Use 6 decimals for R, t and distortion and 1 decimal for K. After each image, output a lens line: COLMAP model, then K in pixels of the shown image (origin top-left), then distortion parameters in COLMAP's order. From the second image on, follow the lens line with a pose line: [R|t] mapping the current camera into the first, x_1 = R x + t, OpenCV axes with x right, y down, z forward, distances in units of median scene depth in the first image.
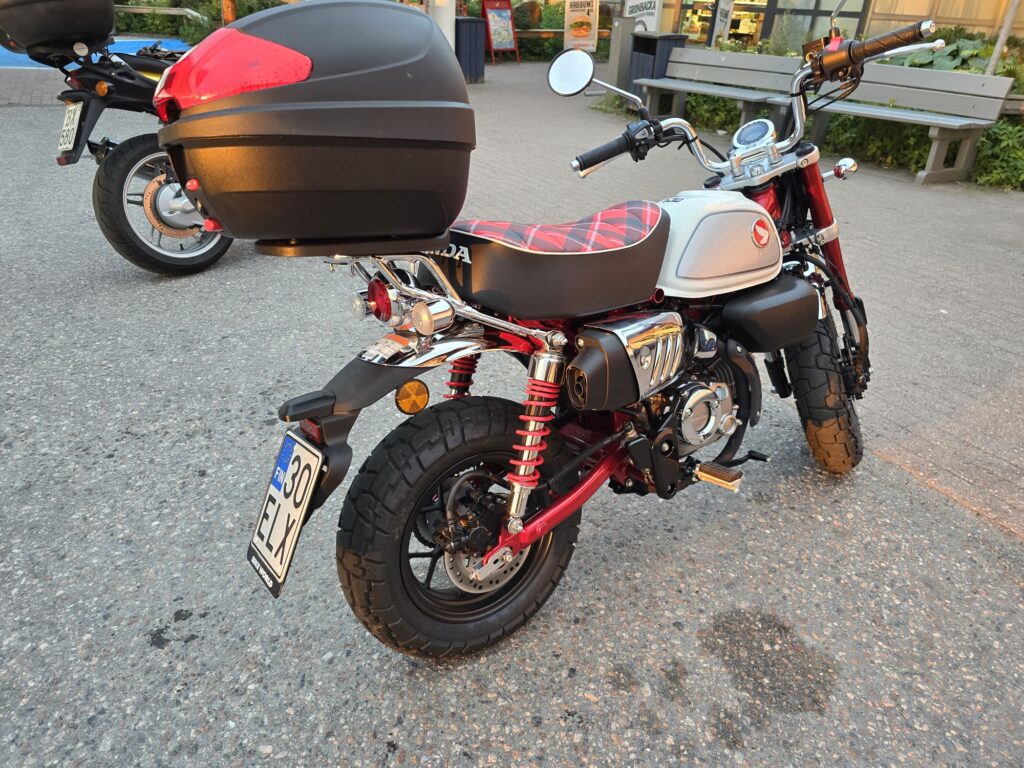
lens RADIAL K [[690.6, 0, 502.9], [0, 690.6, 380.2], [0, 0, 1]] dist [0.053566, -0.049938]
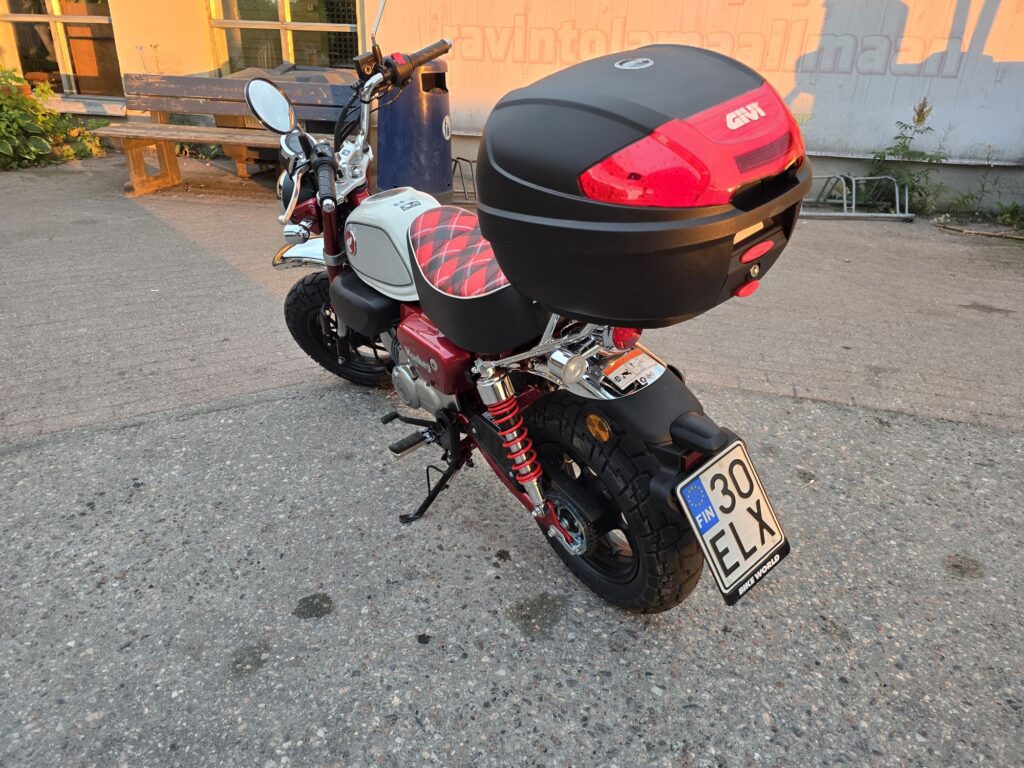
lens RADIAL K [[690.6, 0, 502.9], [0, 690.6, 380.2], [0, 0, 1]] dist [0.053566, -0.049938]
pose [[-0.036973, -0.465548, 0.884250, -0.941626], [0.439179, 0.787254, 0.432843, -0.493694], [-0.897639, 0.404347, 0.175352, 0.865997]]
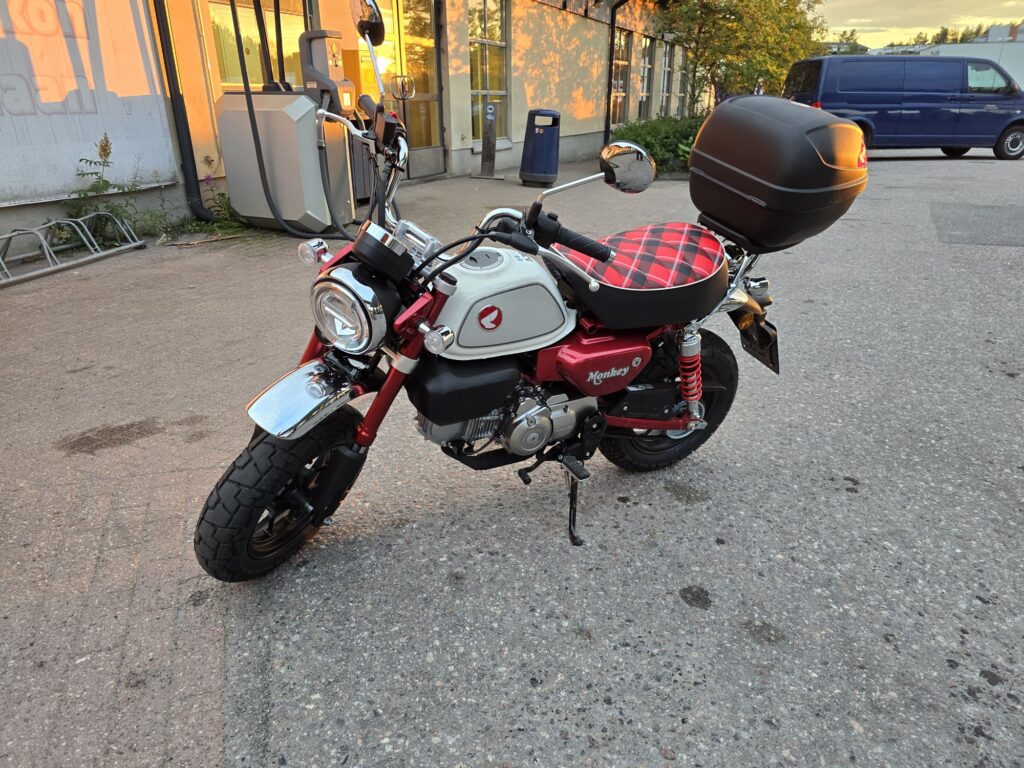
lens RADIAL K [[689.6, 0, 506.7], [0, 689.6, 394.6], [0, 0, 1]] dist [0.053498, -0.050506]
pose [[-0.991267, -0.083804, 0.101812, 0.157673], [0.026580, 0.629252, 0.776746, -1.075725], [-0.129160, 0.772670, -0.621530, 2.049088]]
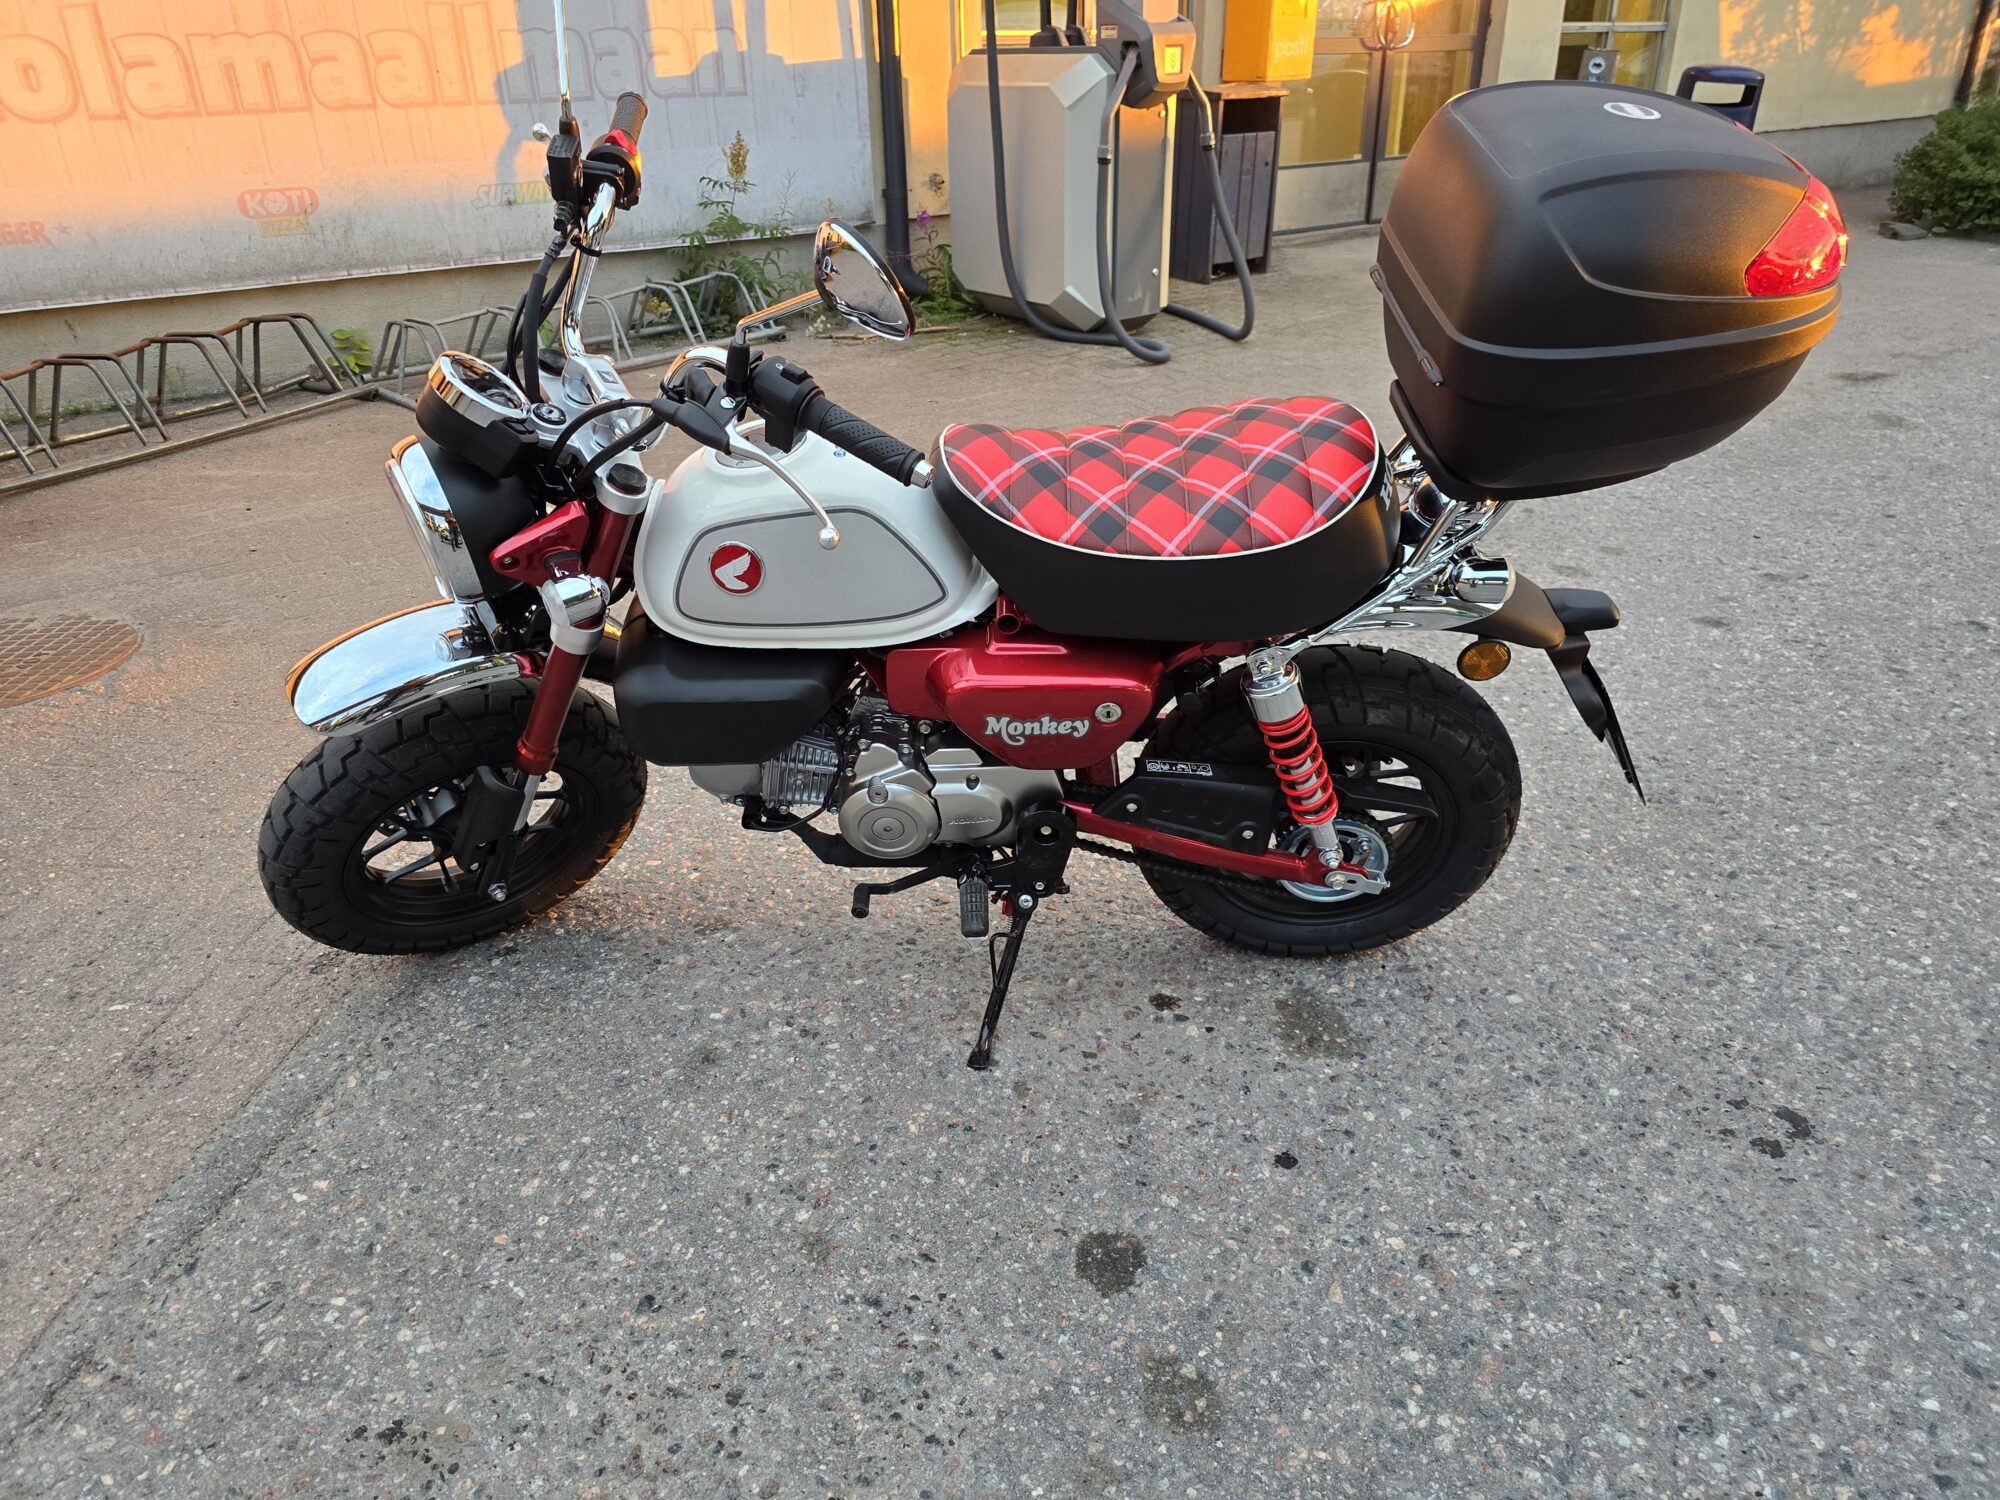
lens RADIAL K [[1348.9, 0, 982.3], [0, 1348.9, 742.6], [0, 0, 1]] dist [0.053566, -0.049938]
pose [[-0.816364, -0.282389, 0.503792, -0.441771], [0.258828, 0.600917, 0.756245, -0.955484], [-0.516292, 0.747767, -0.417477, 1.697180]]
